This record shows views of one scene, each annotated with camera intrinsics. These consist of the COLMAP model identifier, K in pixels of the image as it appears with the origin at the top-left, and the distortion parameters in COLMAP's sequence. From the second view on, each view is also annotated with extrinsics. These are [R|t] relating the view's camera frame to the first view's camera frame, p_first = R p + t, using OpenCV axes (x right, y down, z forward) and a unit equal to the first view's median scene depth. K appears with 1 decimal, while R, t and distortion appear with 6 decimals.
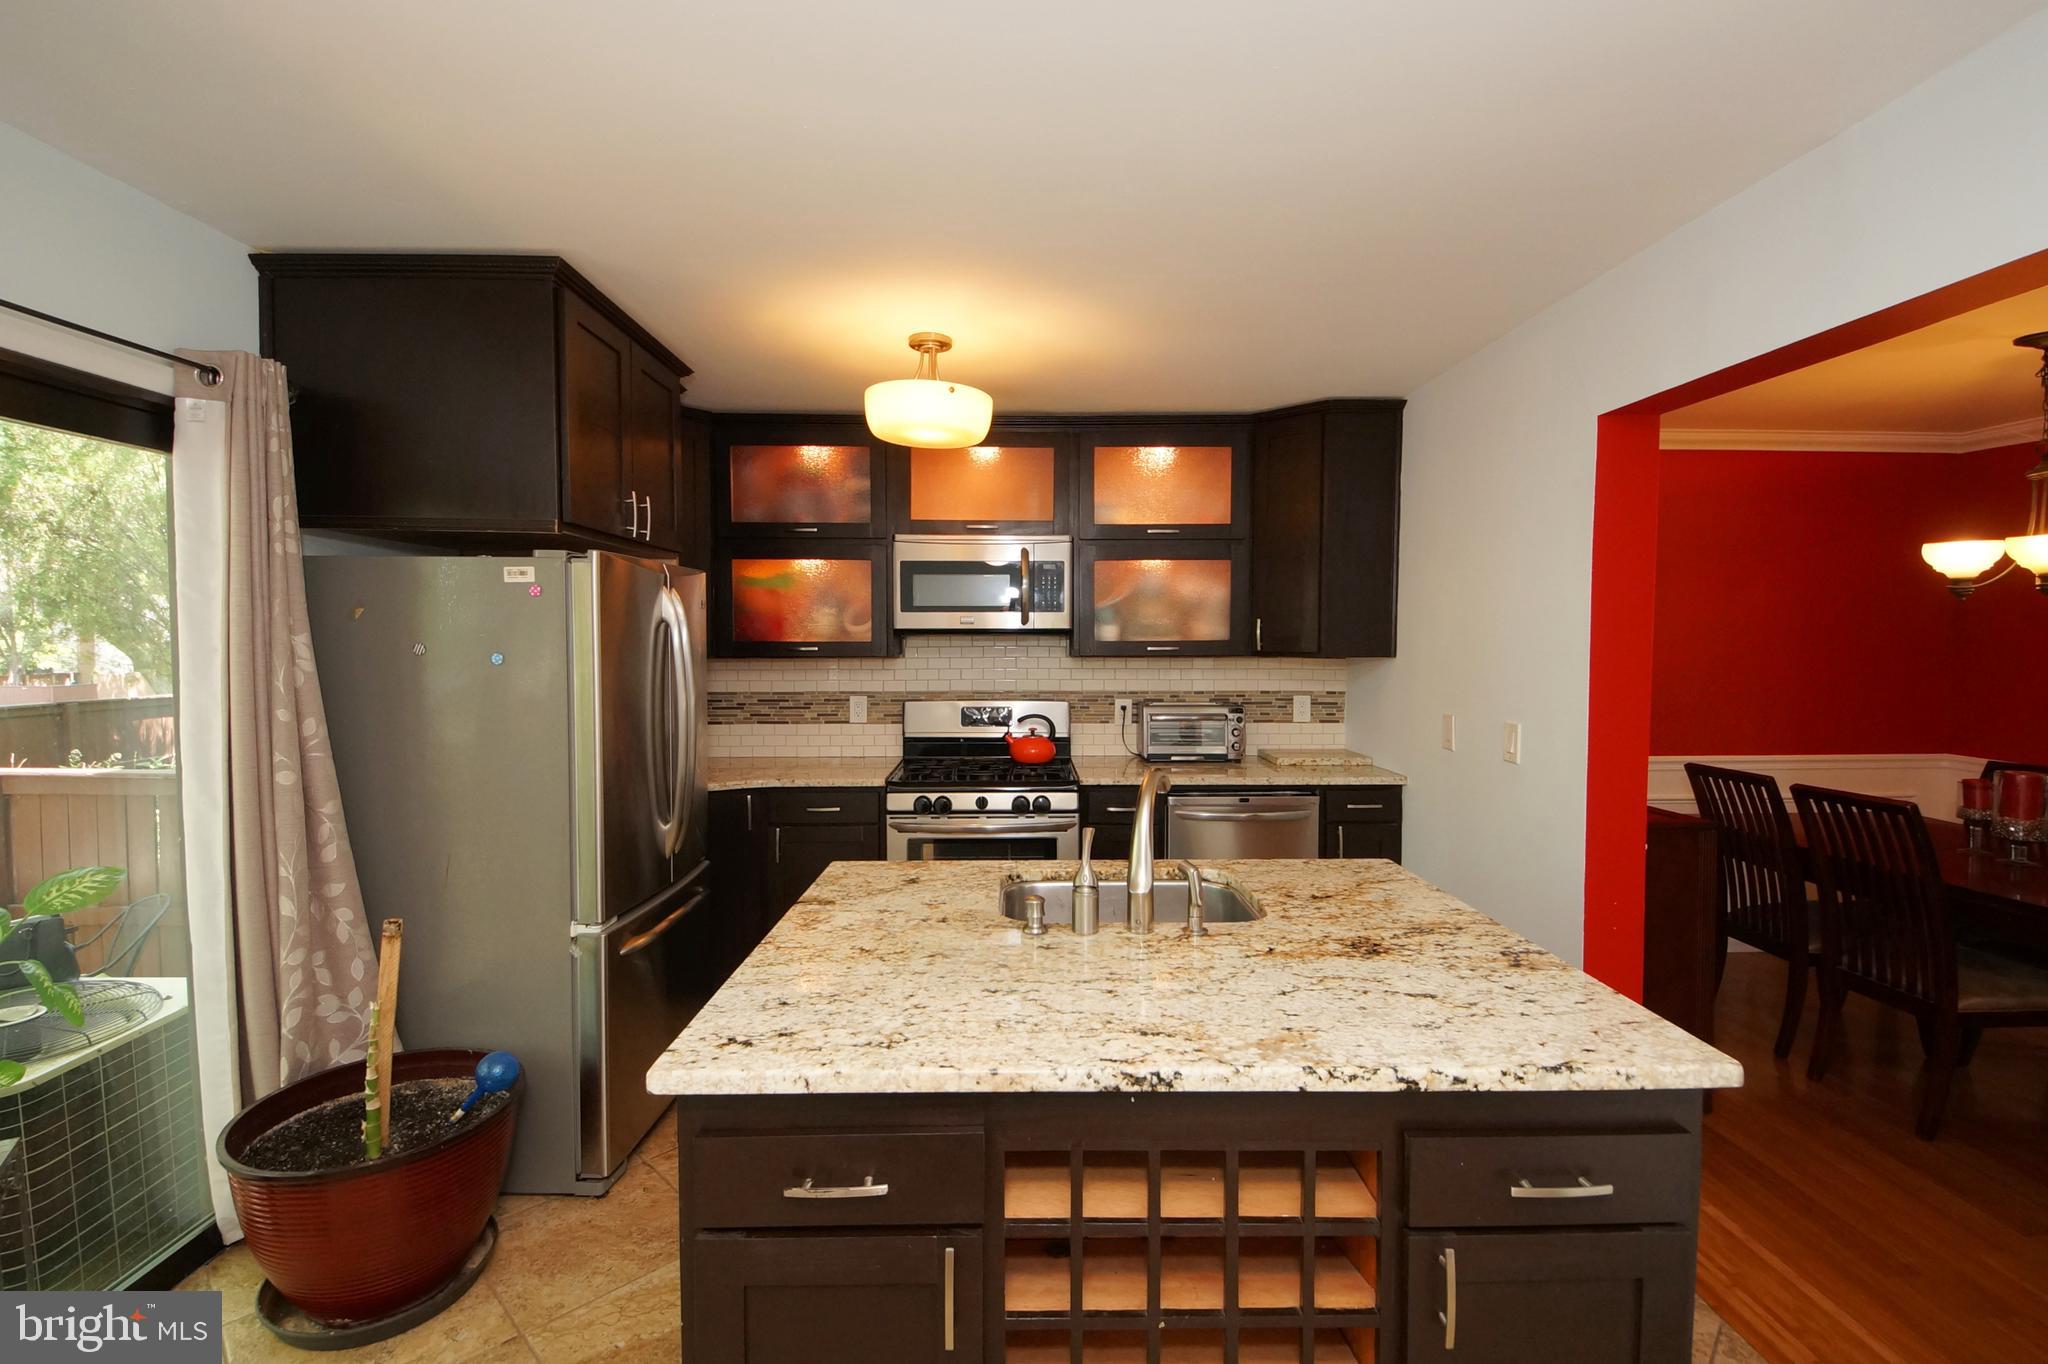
lens RADIAL K [[890.8, 0, 1027.6], [0, 890.8, 677.9], [0, 0, 1]] dist [0.009605, -0.000368]
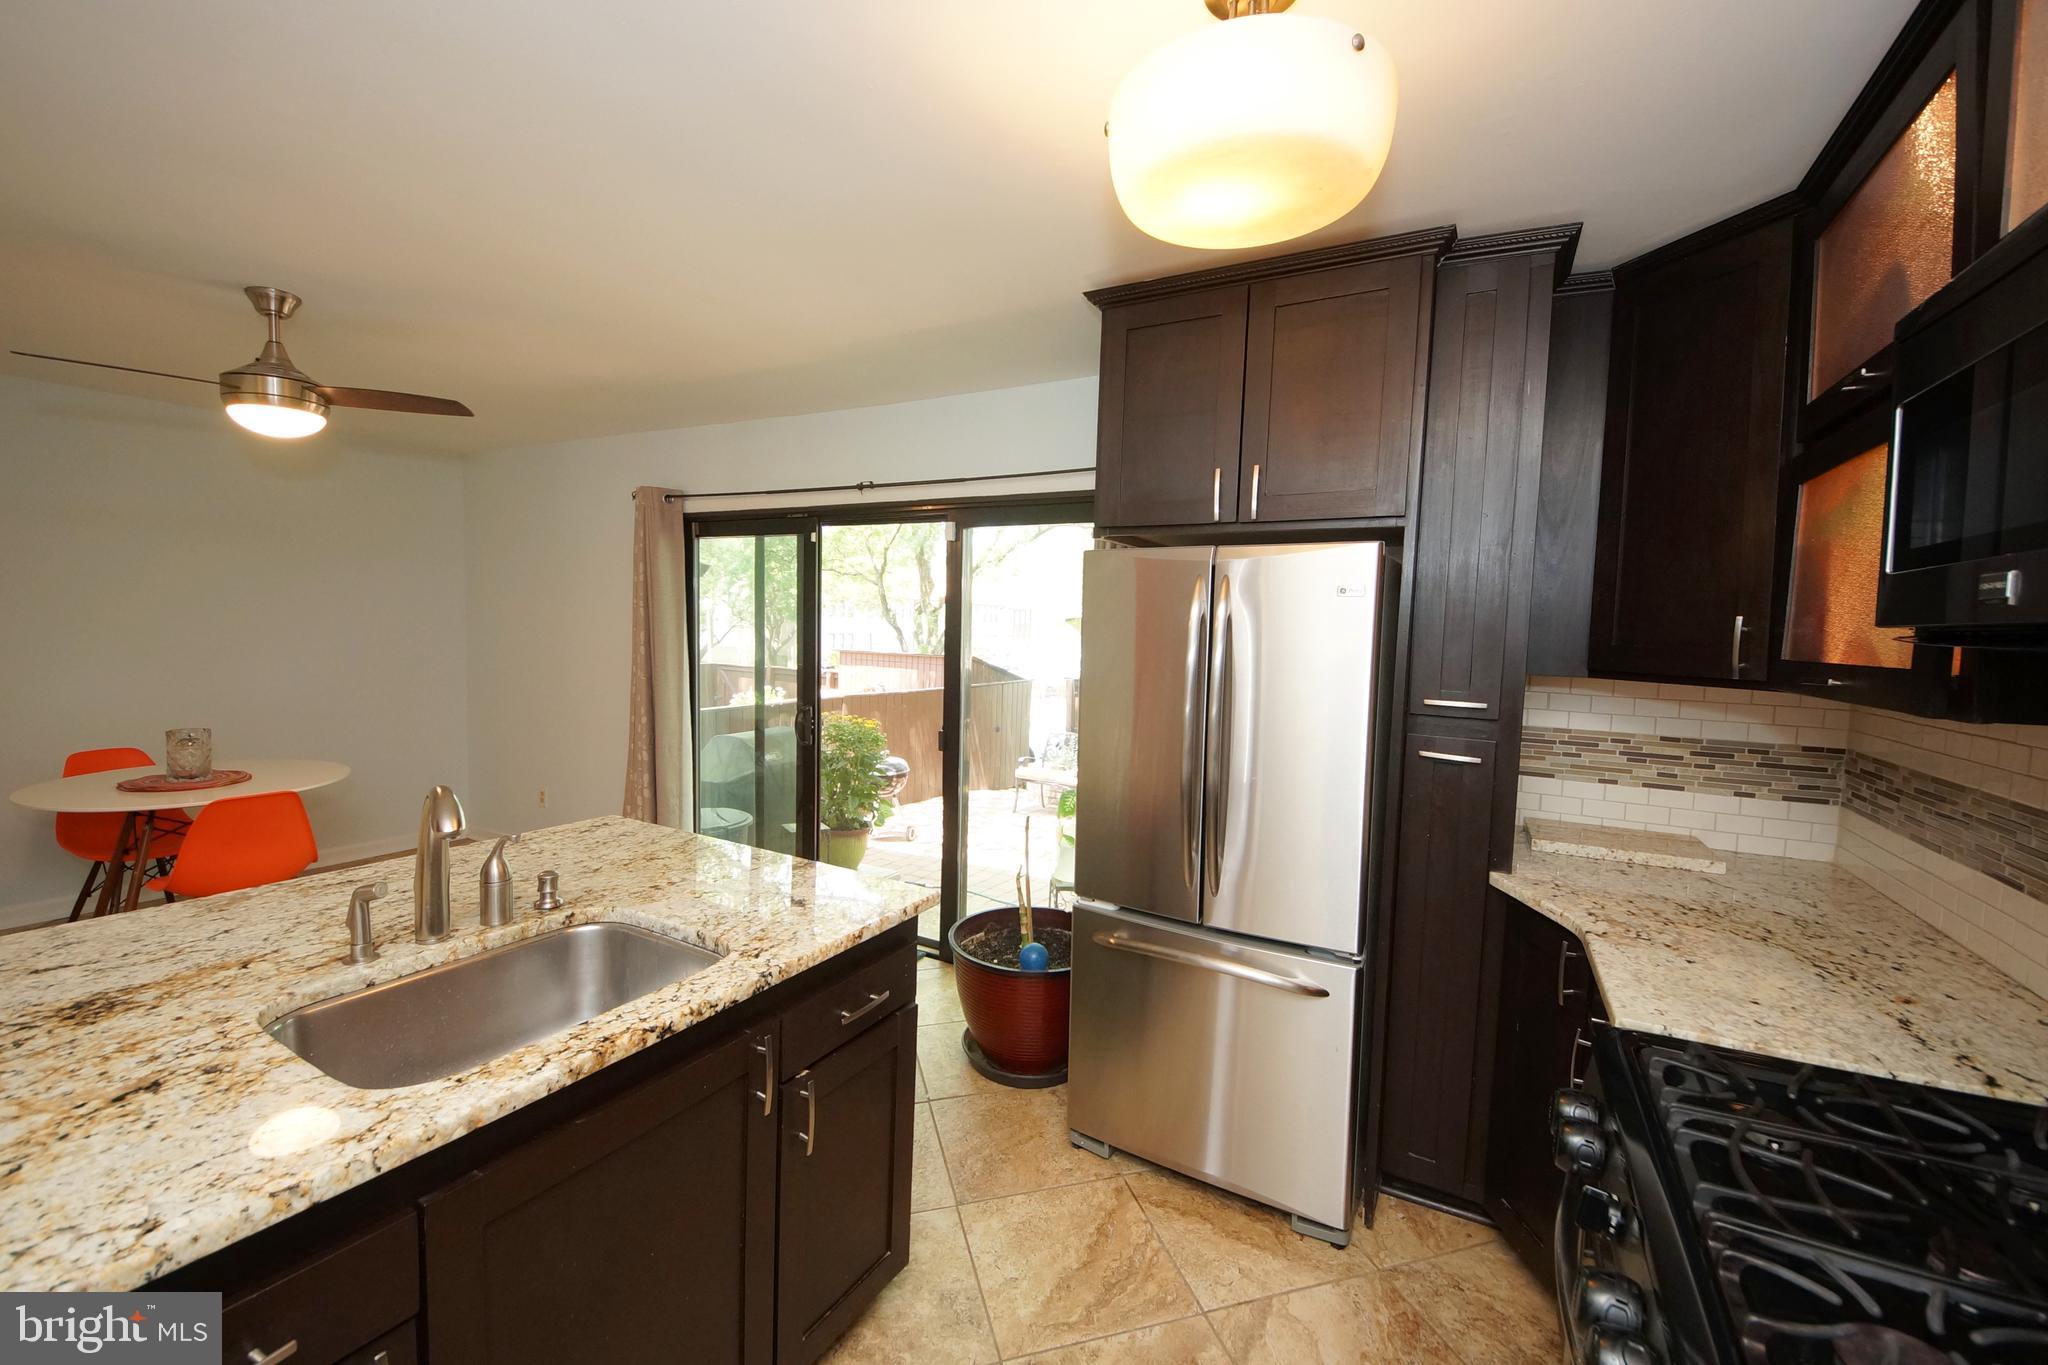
lens RADIAL K [[815.1, 0, 1027.4], [0, 815.1, 675.4], [0, 0, 1]] dist [0.006918, -0.009002]
pose [[-0.496573, 0.042282, -0.866965, 0.252483], [-0.063432, 0.994374, 0.084828, -0.045899], [0.865674, 0.097117, -0.491097, 0.896702]]
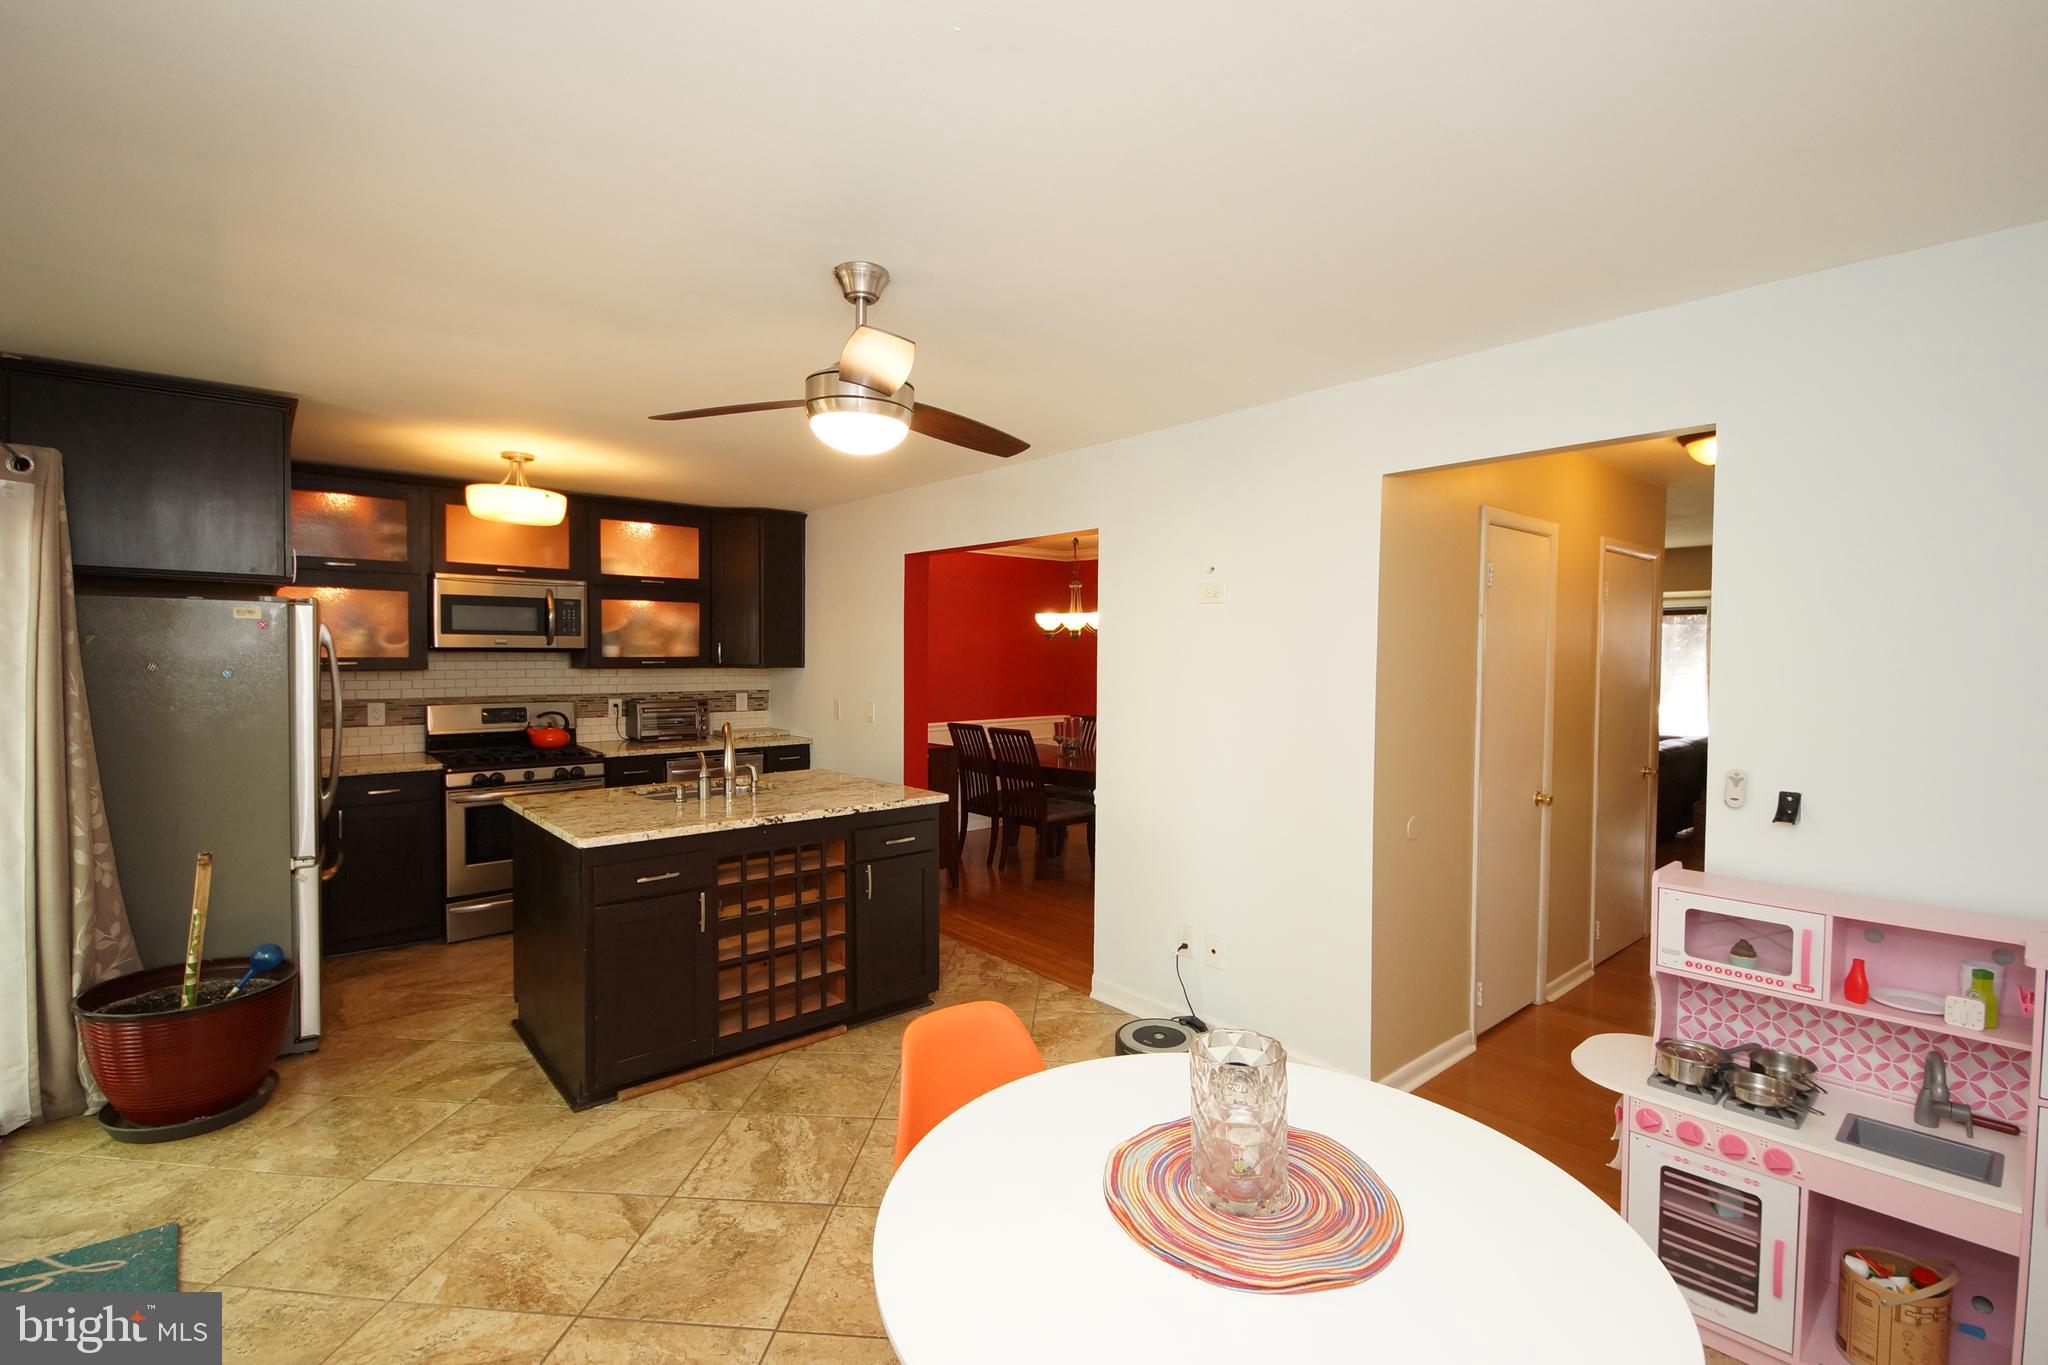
lens RADIAL K [[905.2, 0, 1027.2], [0, 905.2, 674.7], [0, 0, 1]] dist [0.030620, -0.029843]
pose [[0.767417, -0.011021, 0.641054, -0.340292], [0.019103, 0.999801, -0.005681, 0.007276], [-0.640864, 0.016606, 0.767475, -0.538975]]
